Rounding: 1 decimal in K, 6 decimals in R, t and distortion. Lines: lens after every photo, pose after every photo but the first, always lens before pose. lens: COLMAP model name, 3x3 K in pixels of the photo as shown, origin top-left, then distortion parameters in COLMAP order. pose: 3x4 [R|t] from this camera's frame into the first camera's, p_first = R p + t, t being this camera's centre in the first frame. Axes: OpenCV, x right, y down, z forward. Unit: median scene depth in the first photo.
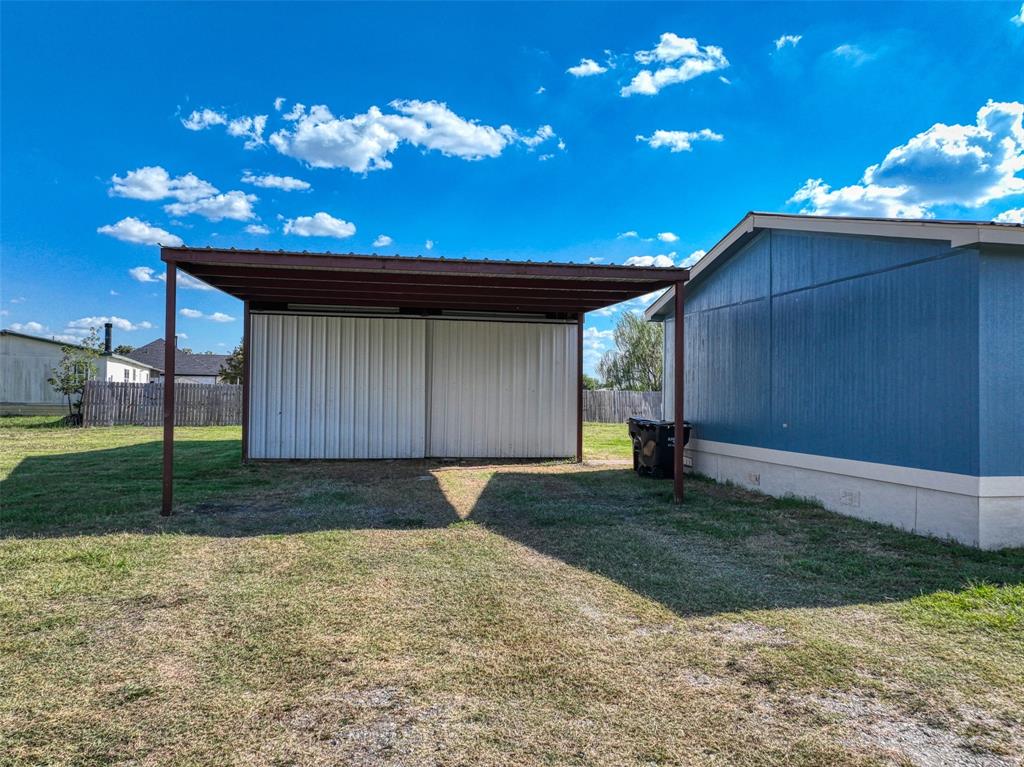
lens RADIAL K [[718.1, 0, 511.3], [0, 718.1, 384.6], [0, 0, 1]] dist [0.002850, 0.001127]
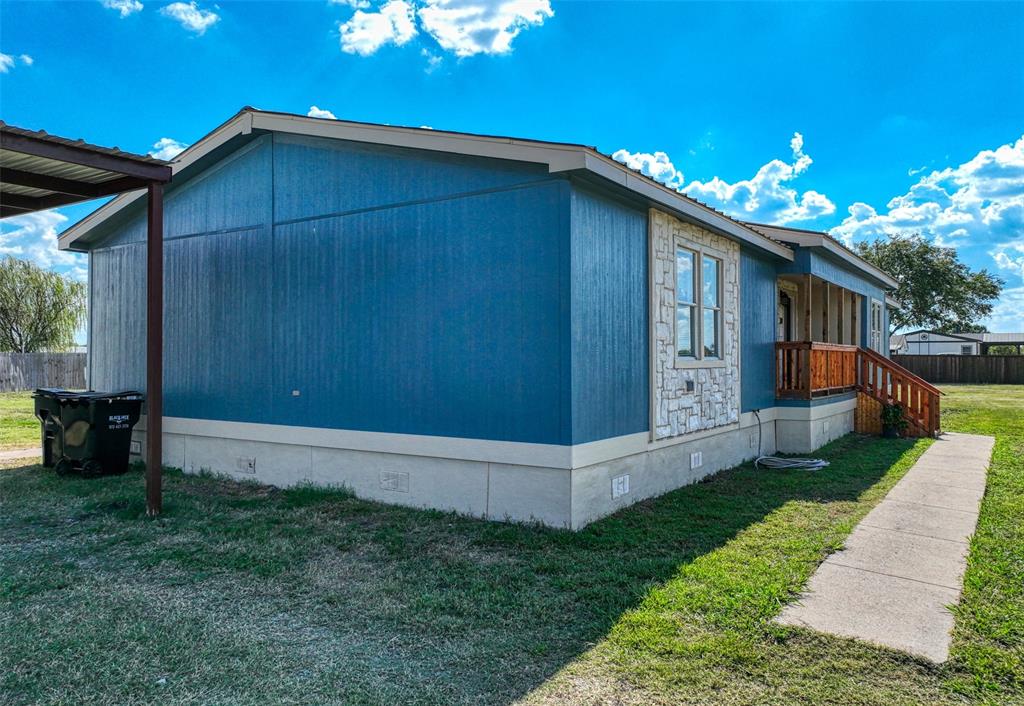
lens RADIAL K [[750.5, 0, 512.1], [0, 750.5, 348.1], [0, 0, 1]] dist [0.001200, 0.000446]
pose [[0.713057, 0.000675, 0.701106, -0.016751], [-0.003219, 0.999992, 0.002312, 0.006761], [-0.701099, -0.003905, 0.713053, 0.279663]]
